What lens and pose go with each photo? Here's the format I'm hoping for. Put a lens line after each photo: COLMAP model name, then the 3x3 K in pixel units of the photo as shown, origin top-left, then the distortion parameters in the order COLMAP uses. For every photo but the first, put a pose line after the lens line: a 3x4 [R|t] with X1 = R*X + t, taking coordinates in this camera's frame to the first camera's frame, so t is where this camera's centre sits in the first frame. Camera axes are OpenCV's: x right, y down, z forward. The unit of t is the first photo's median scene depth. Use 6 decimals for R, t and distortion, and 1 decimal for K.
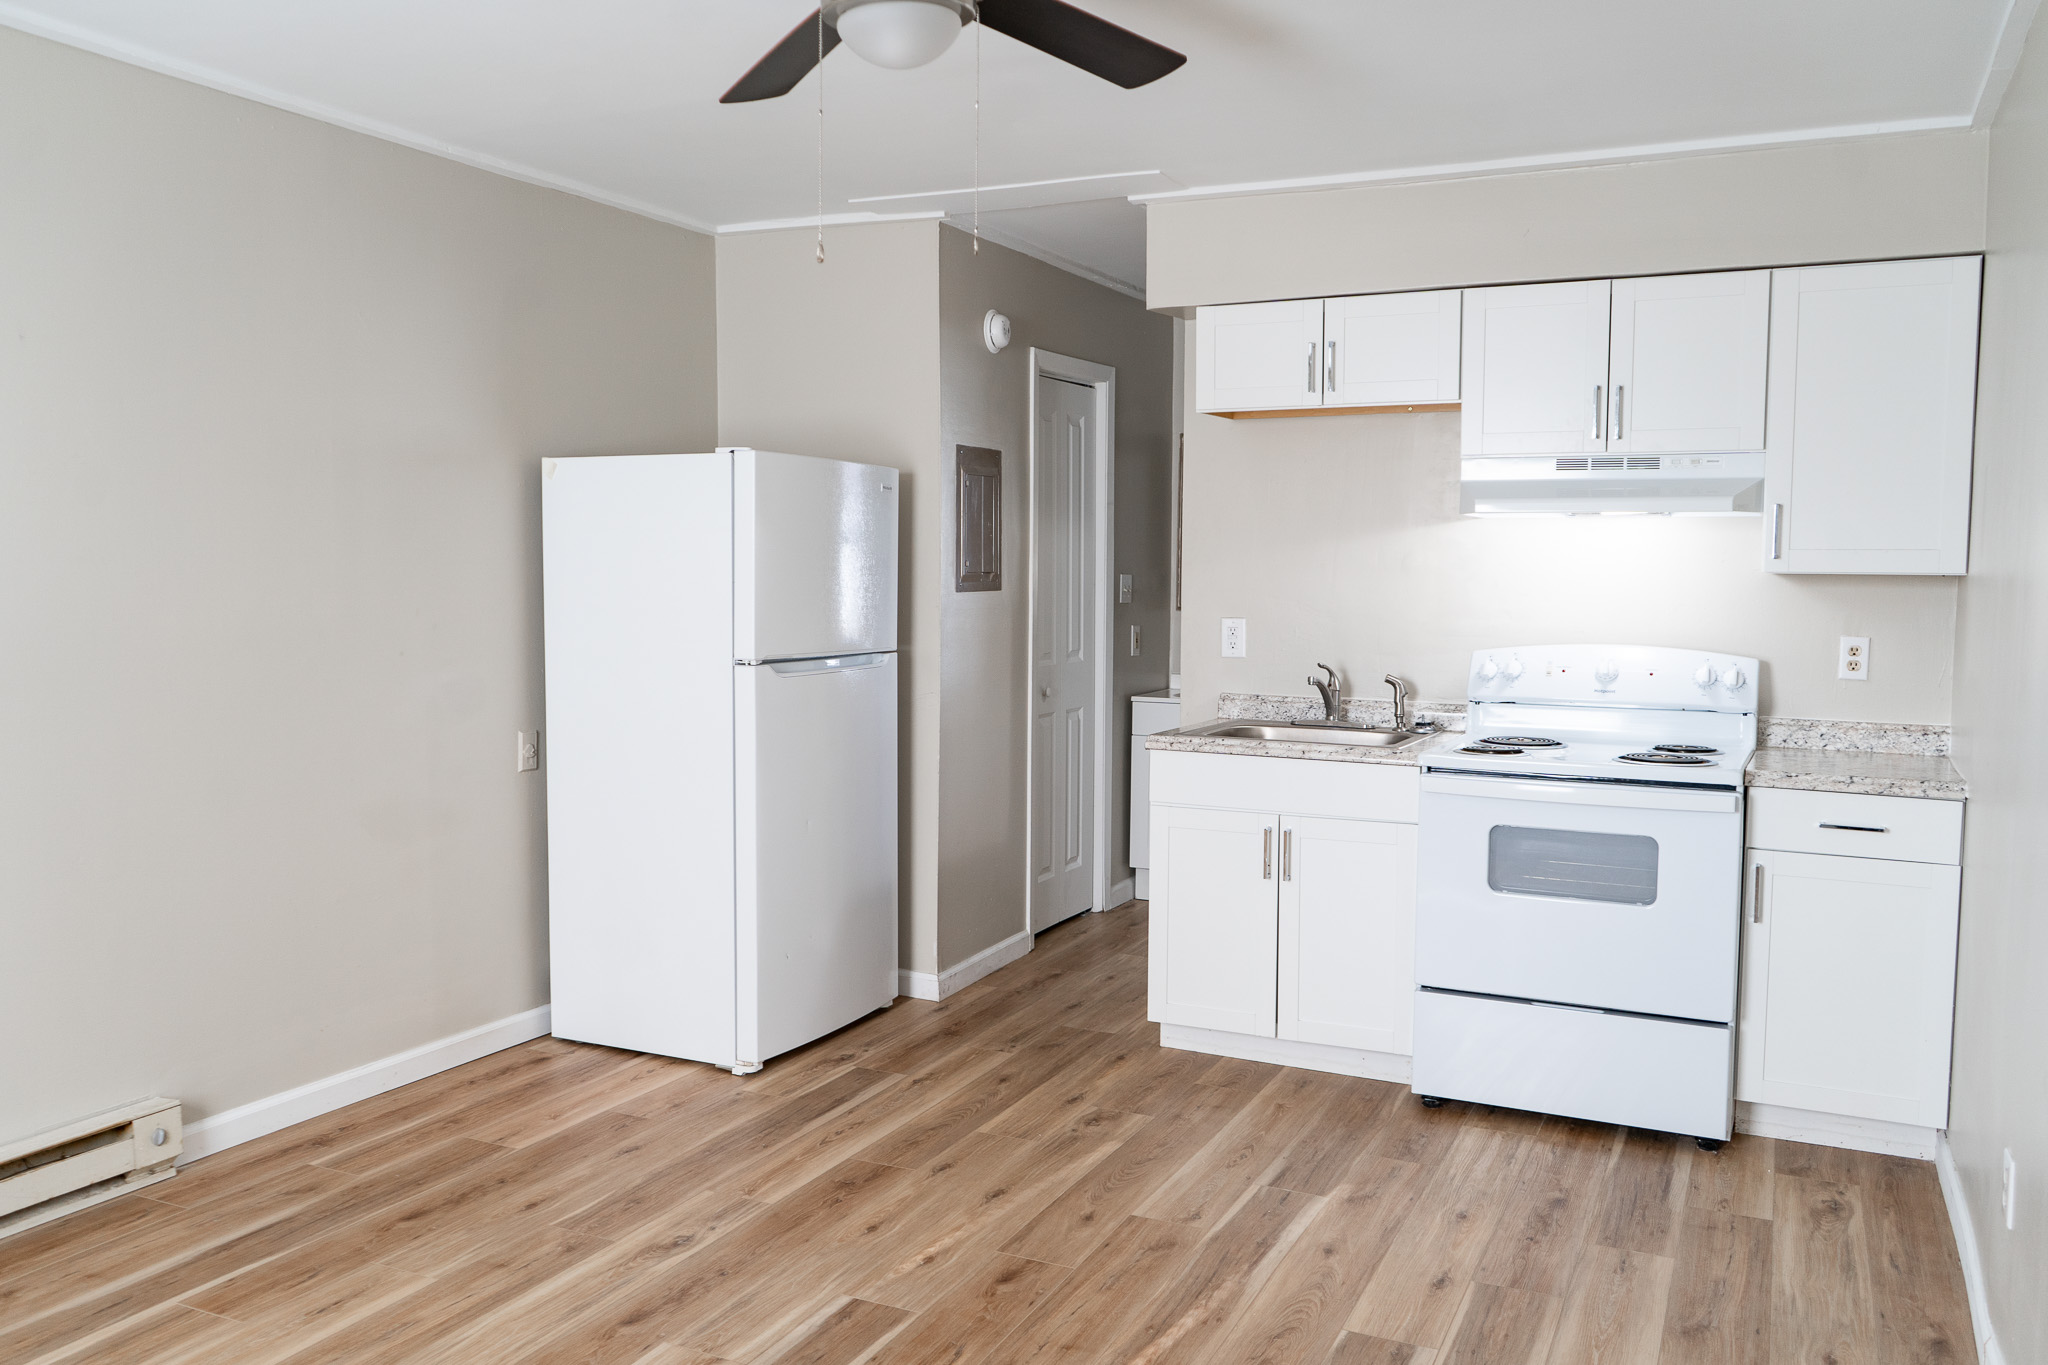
lens RADIAL K [[1637.6, 0, 1022.3], [0, 1637.6, 683.3], [0, 0, 1]] dist [-0.014736, -0.005113]
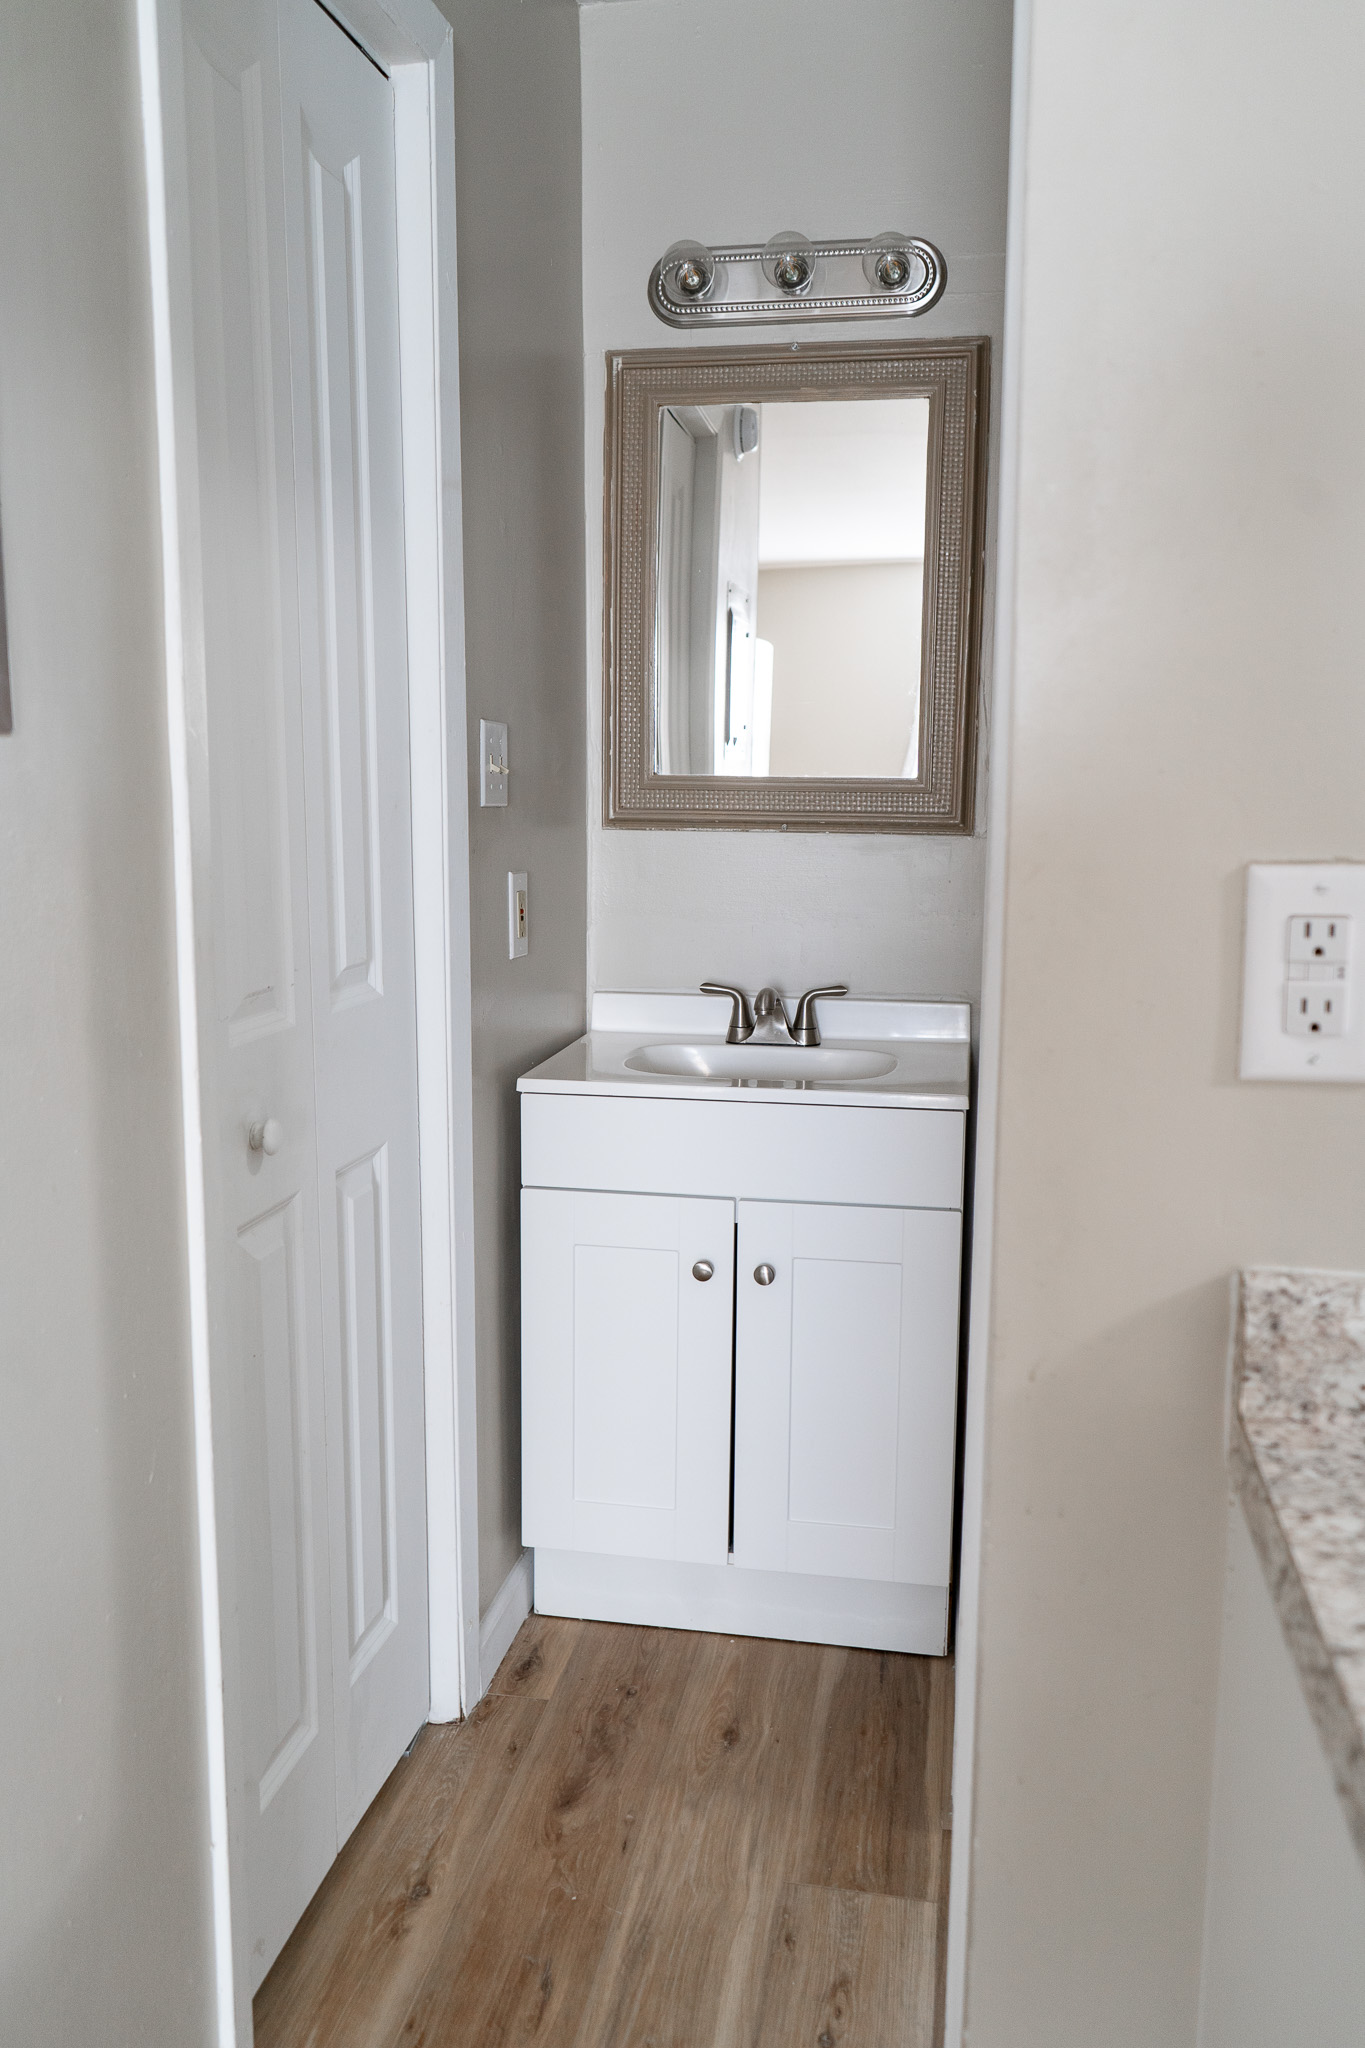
lens RADIAL K [[1637.6, 0, 685.0], [0, 1637.6, 1027.6], [0, 0, 1]] dist [-0.014736, -0.005113]
pose [[0.966107, -0.041461, 0.254790, 0.013499], [0.022144, 0.996690, 0.078224, -0.030336], [-0.257190, -0.069931, 0.963827, 0.687843]]
